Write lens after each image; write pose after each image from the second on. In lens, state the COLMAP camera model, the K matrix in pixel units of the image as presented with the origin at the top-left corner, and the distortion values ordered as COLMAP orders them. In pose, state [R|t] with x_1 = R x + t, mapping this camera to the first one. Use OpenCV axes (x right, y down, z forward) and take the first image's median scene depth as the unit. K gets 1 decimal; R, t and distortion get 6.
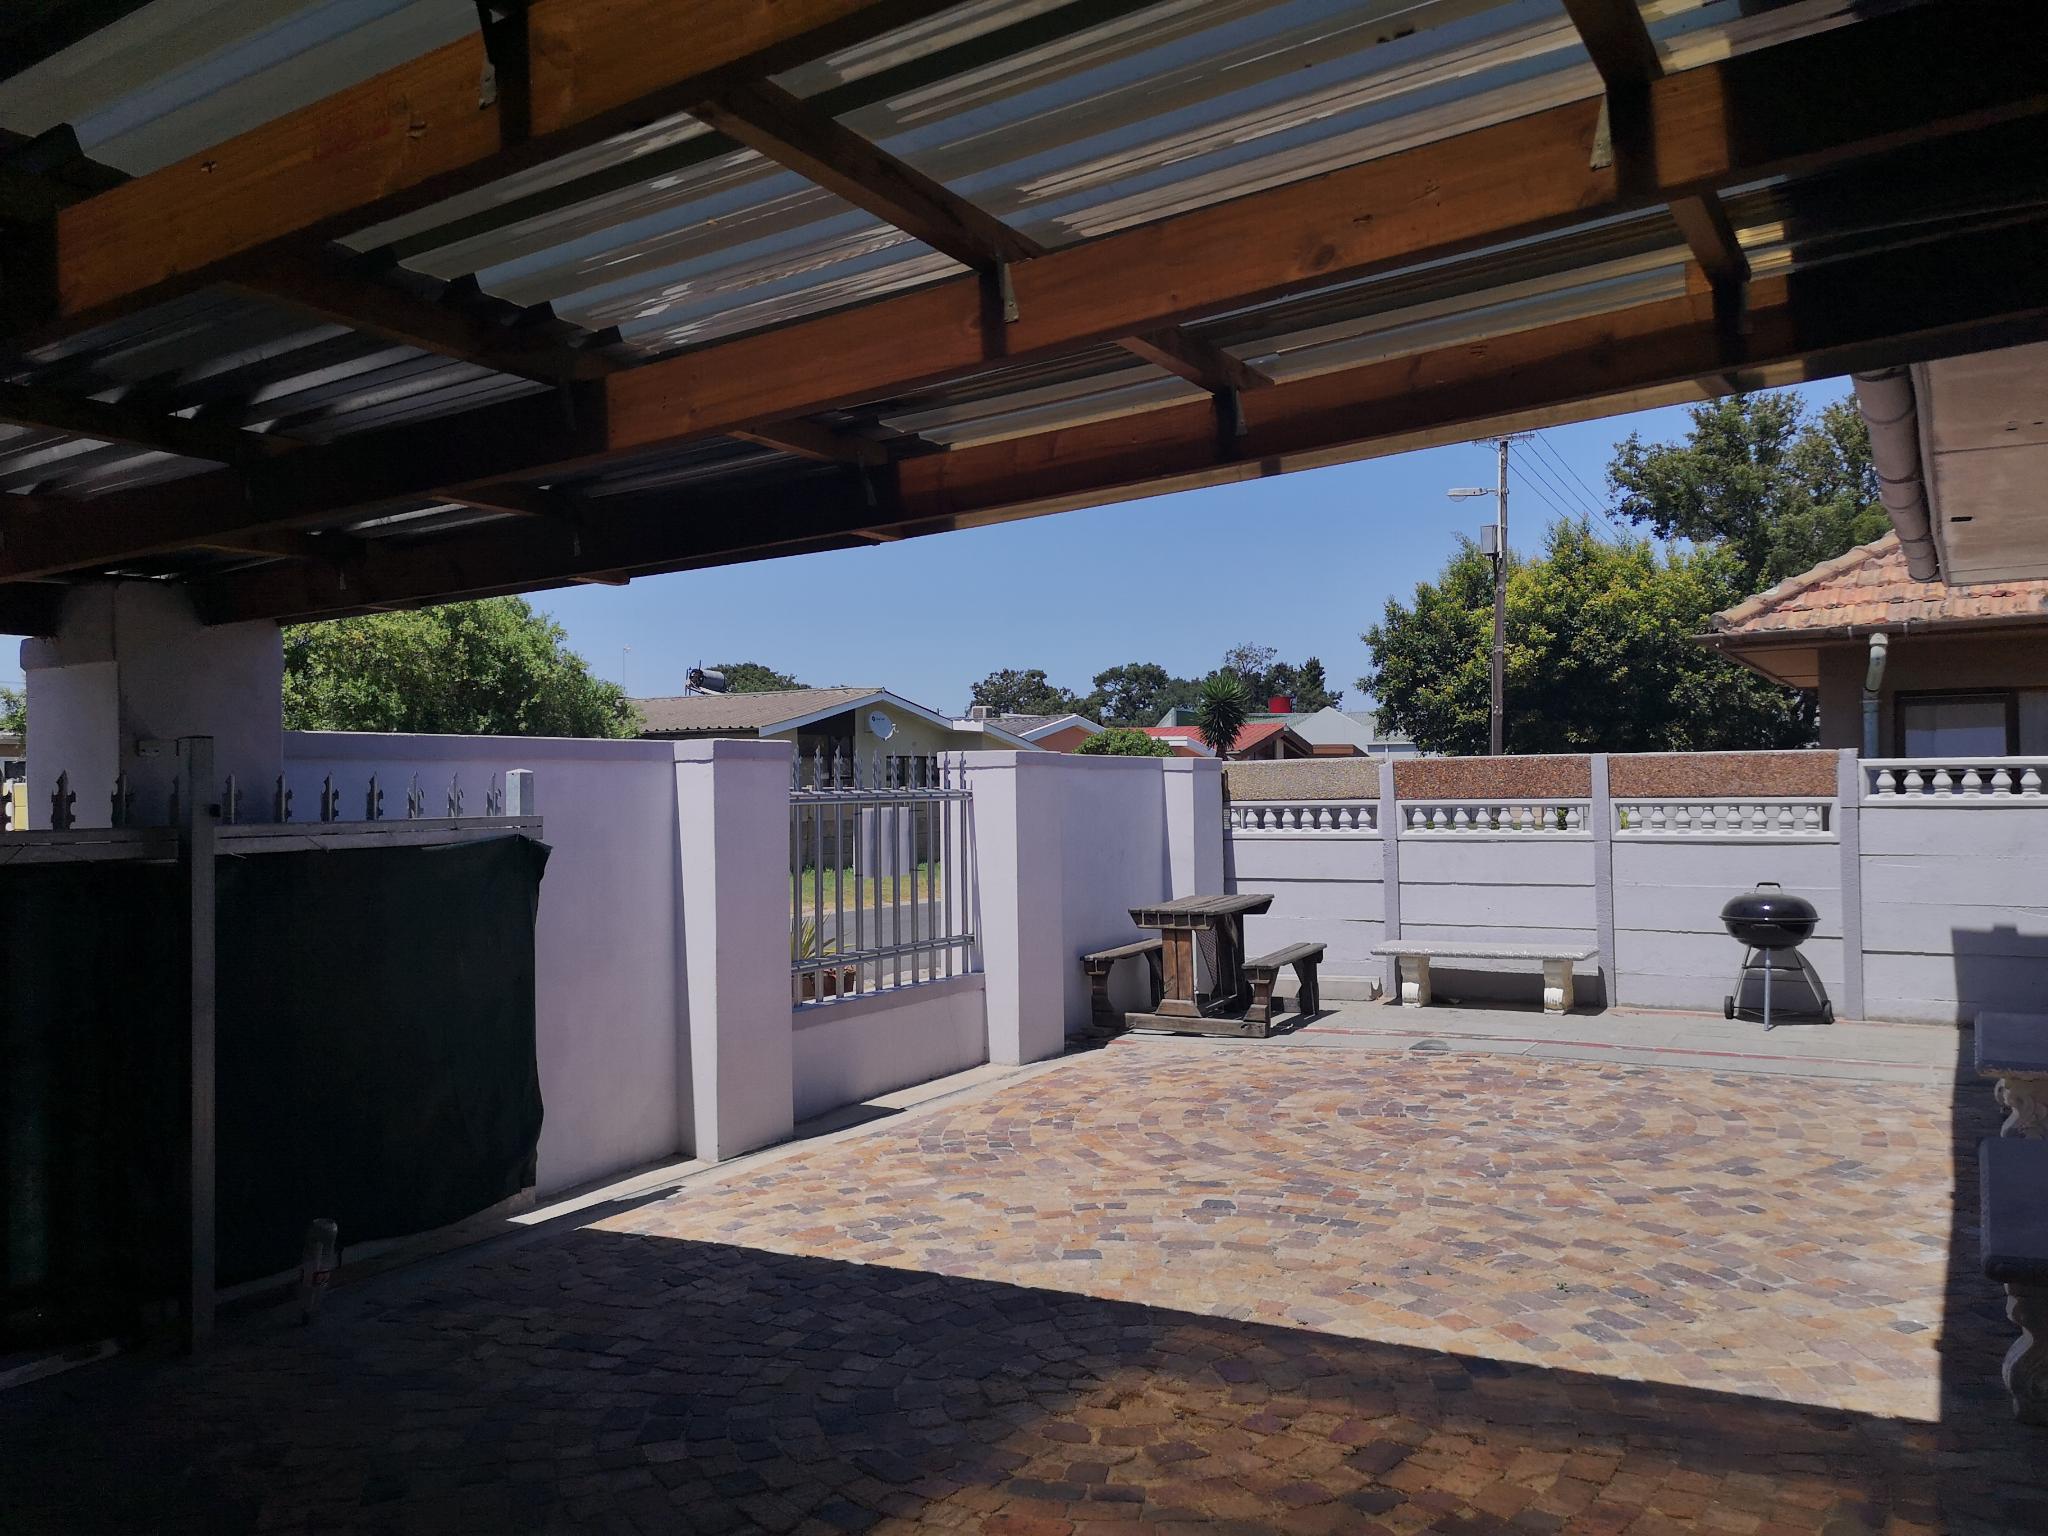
lens RADIAL K [[1564.1, 0, 1024.0], [0, 1564.1, 768.0], [0, 0, 1]] dist [0.060207, -0.057401]
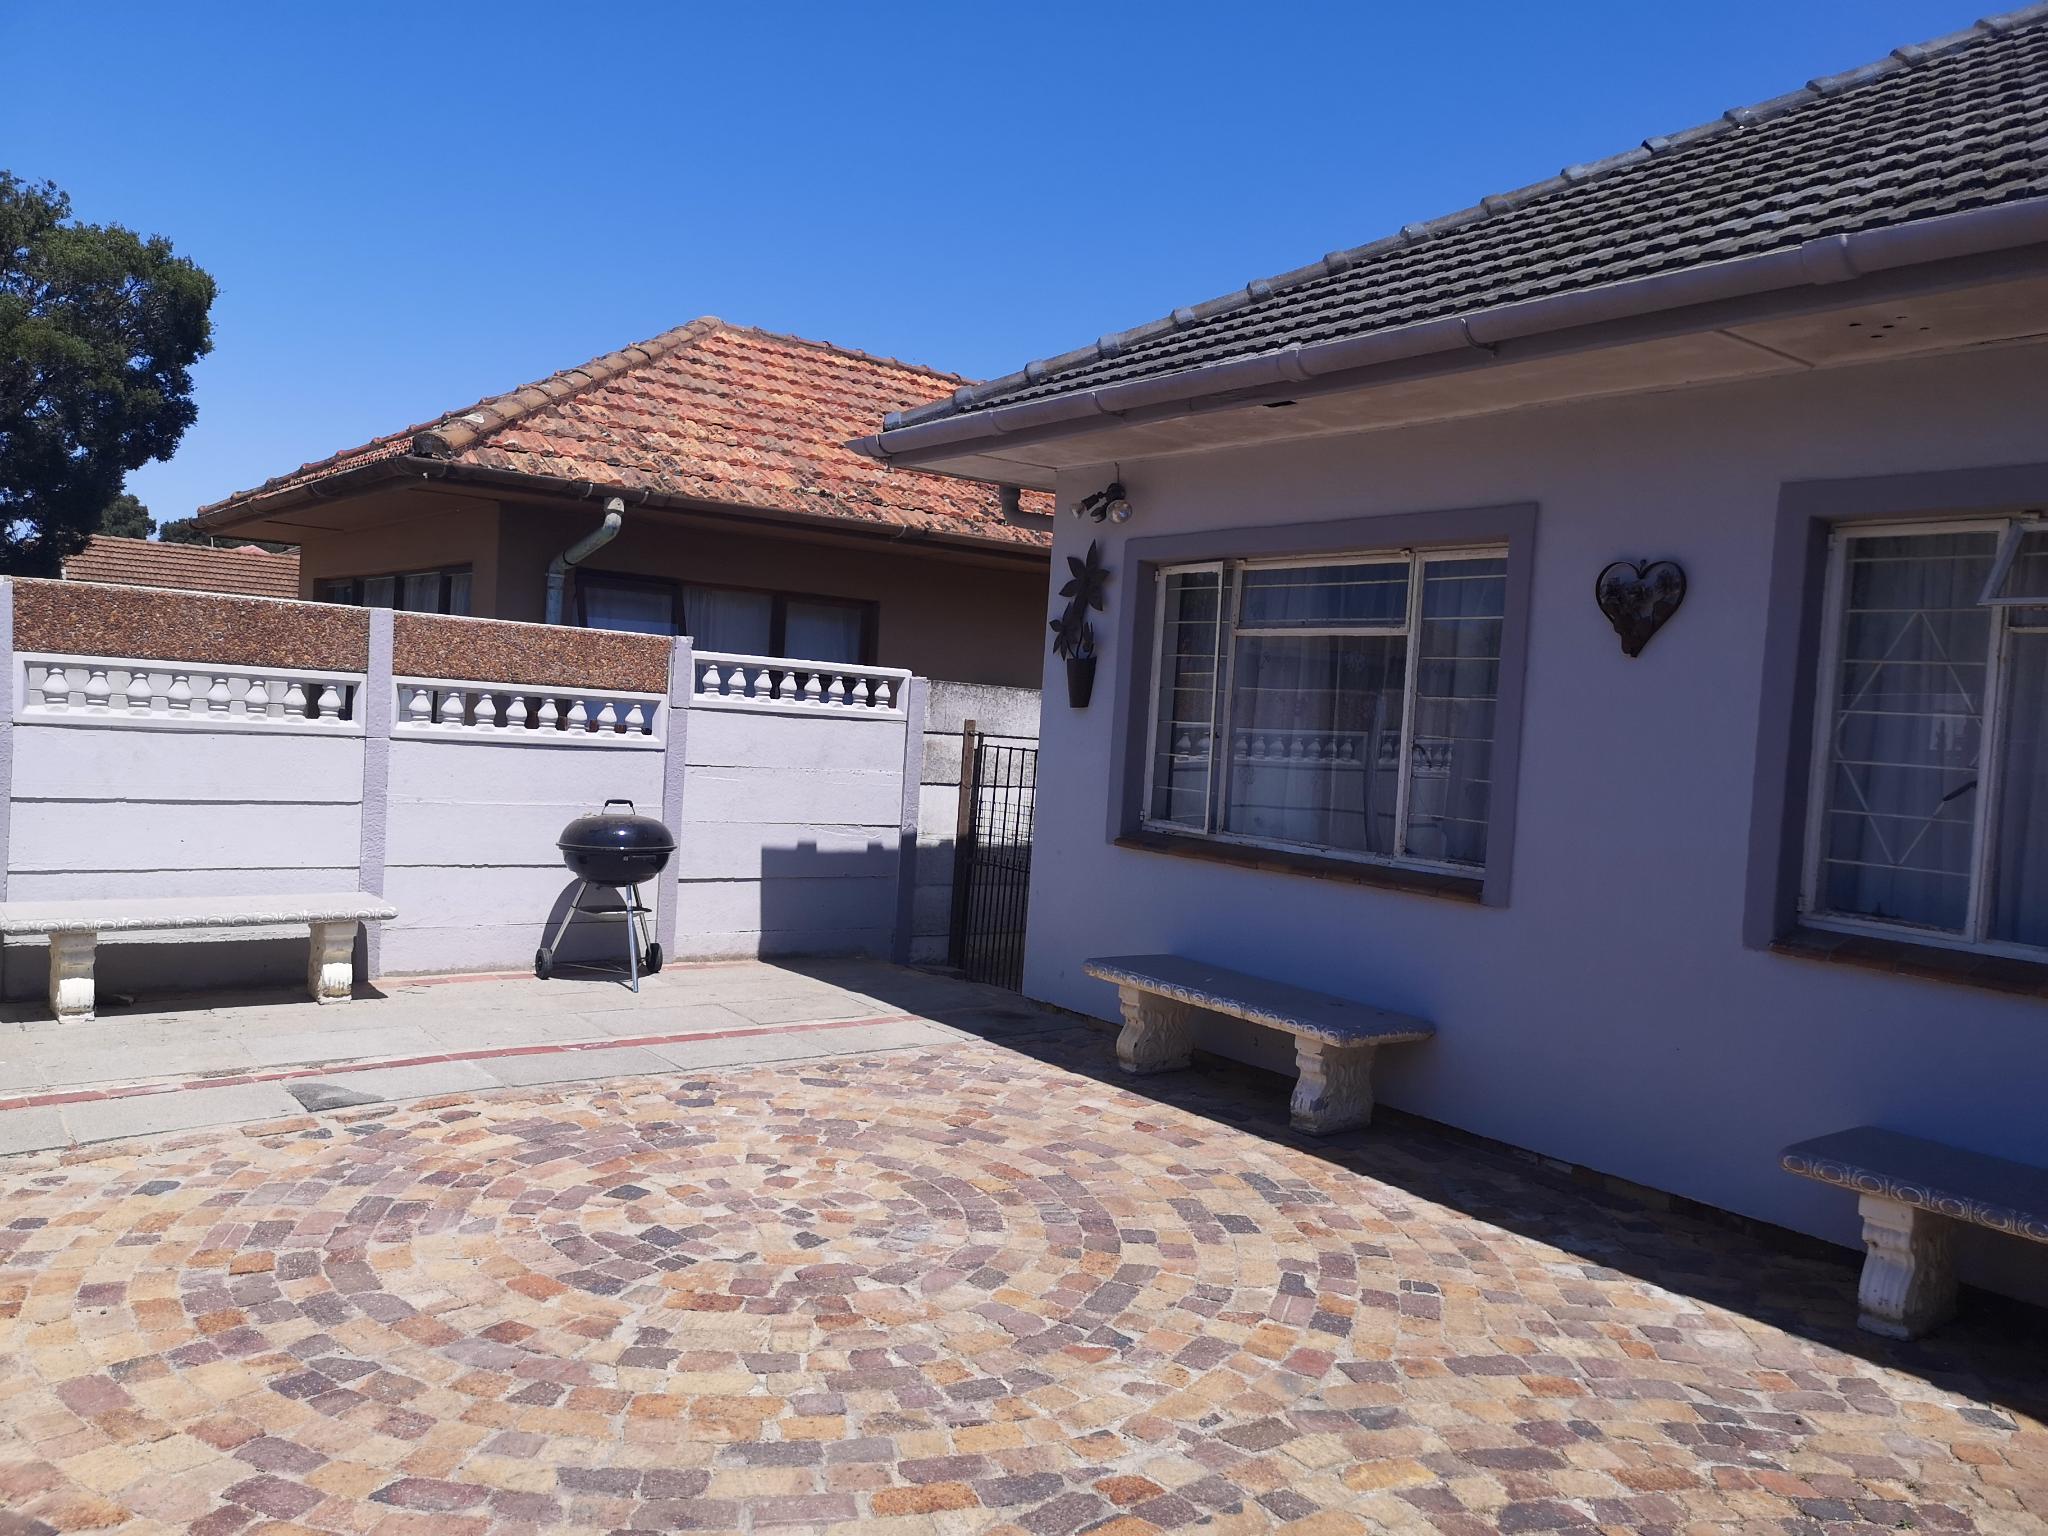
lens RADIAL K [[1564.1, 0, 1024.0], [0, 1564.1, 768.0], [0, 0, 1]] dist [0.060207, -0.057401]
pose [[0.374396, 0.007492, 0.927239, -0.274282], [-0.085757, 0.995961, 0.026580, 0.030490], [-0.923295, -0.089468, 0.373526, 0.850800]]
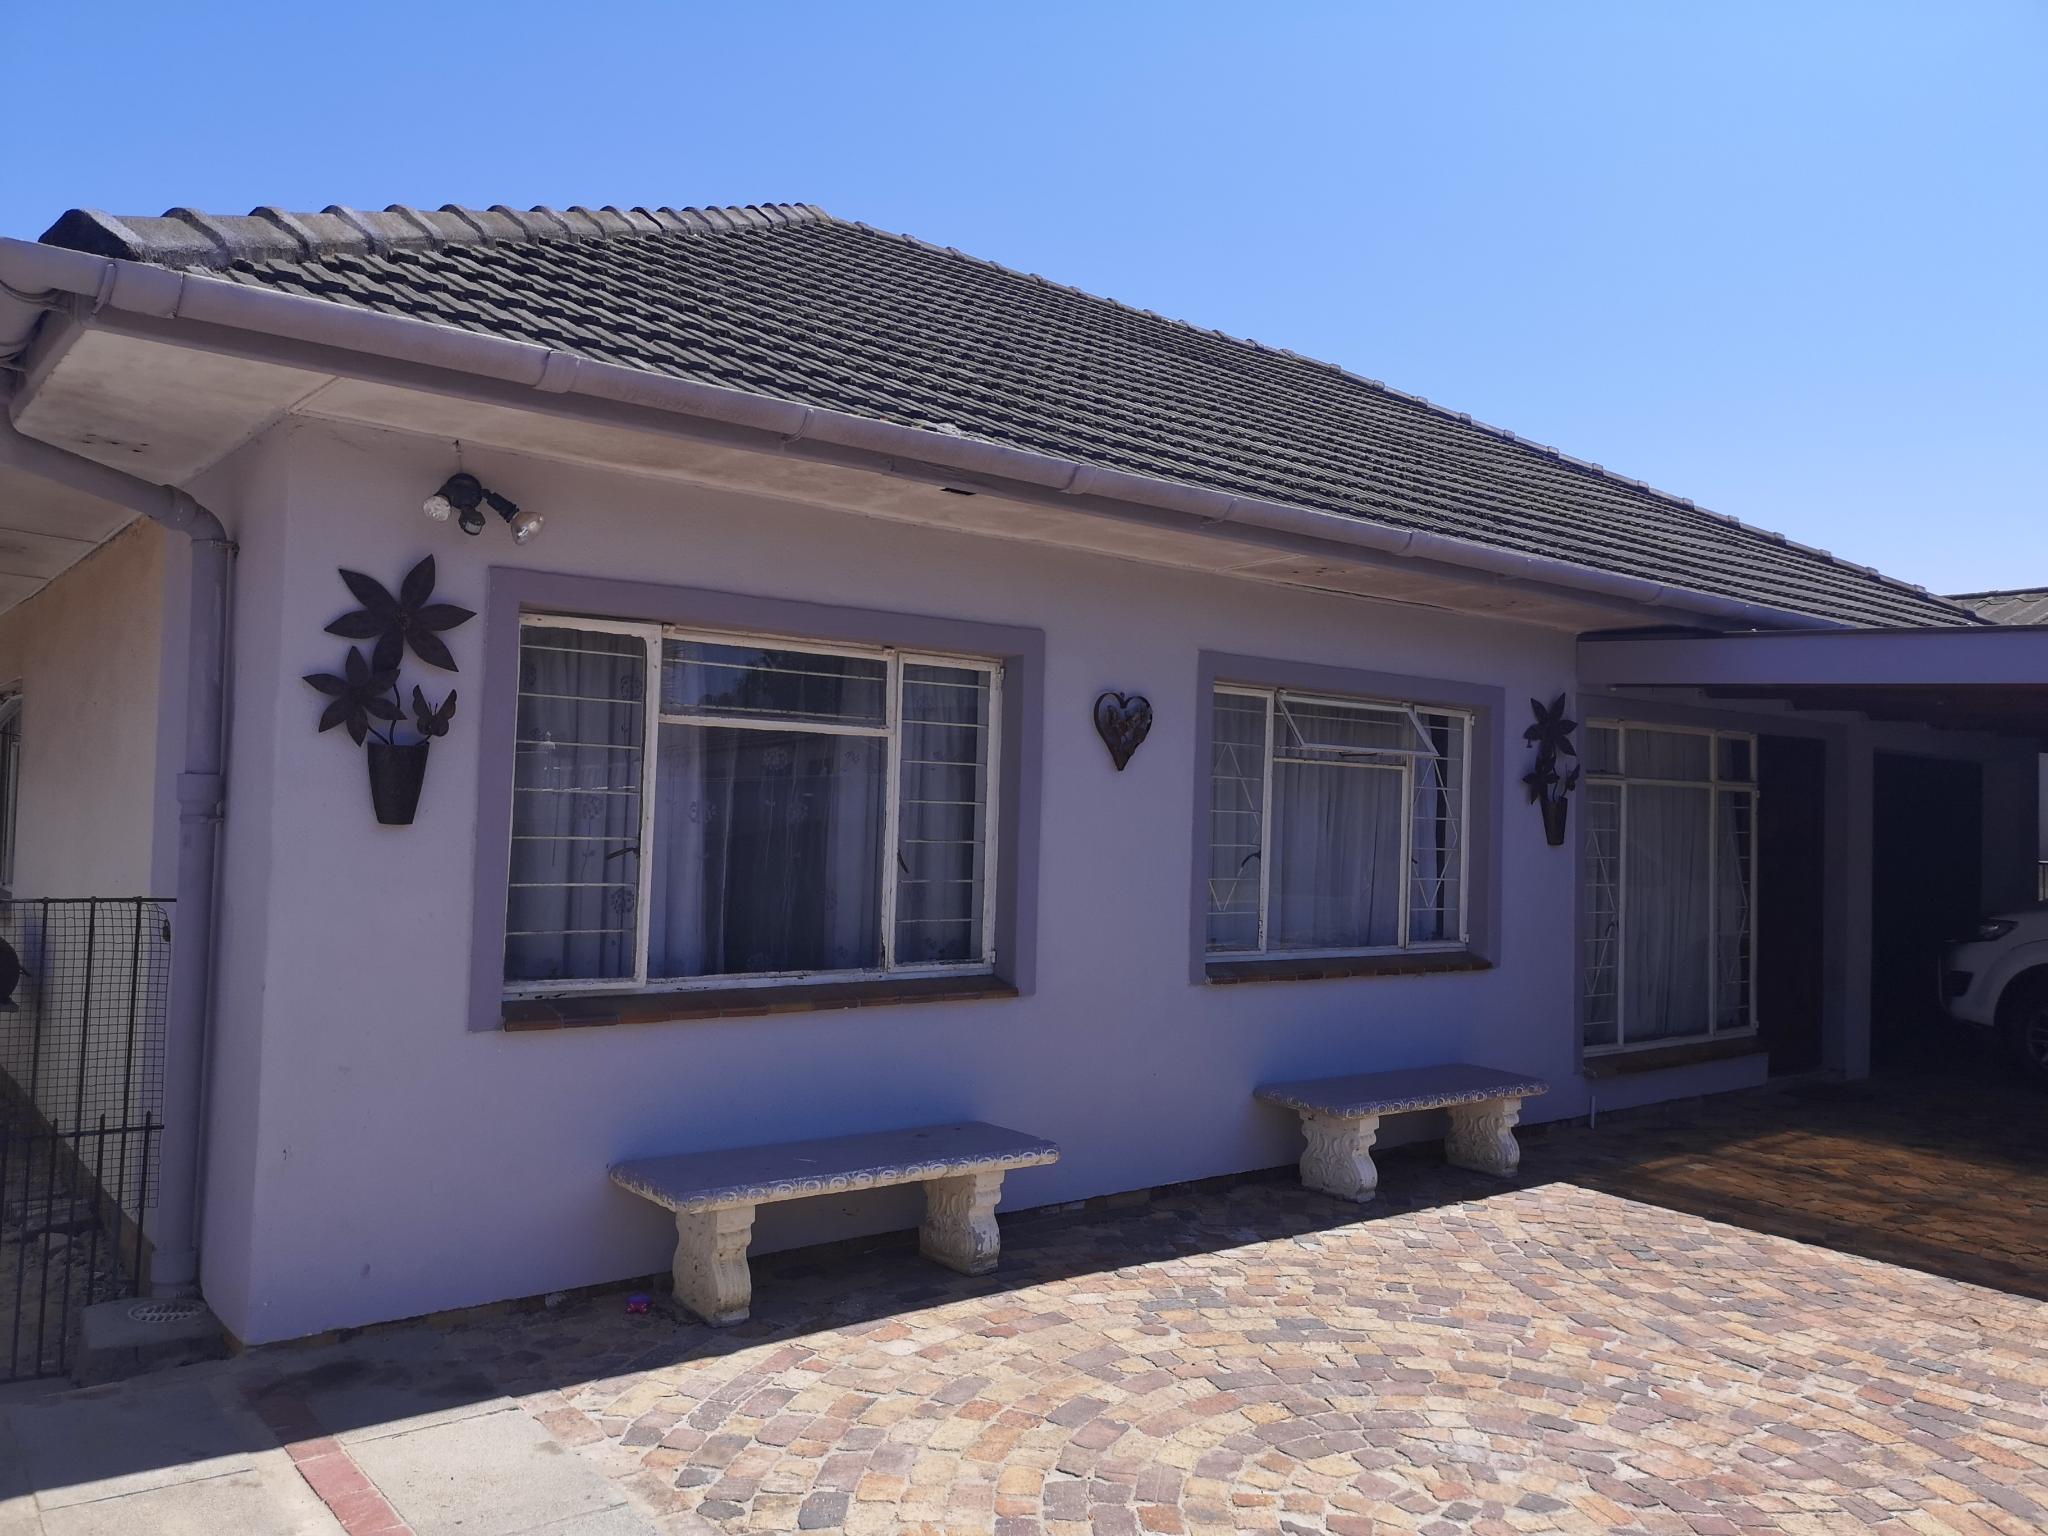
lens RADIAL K [[1564.1, 0, 1024.0], [0, 1564.1, 768.0], [0, 0, 1]] dist [0.060207, -0.057401]
pose [[-0.934205, -0.000364, 0.356736, 0.309723], [-0.020043, 0.998473, -0.051469, 0.018763], [-0.356172, -0.055233, -0.932787, 1.840456]]
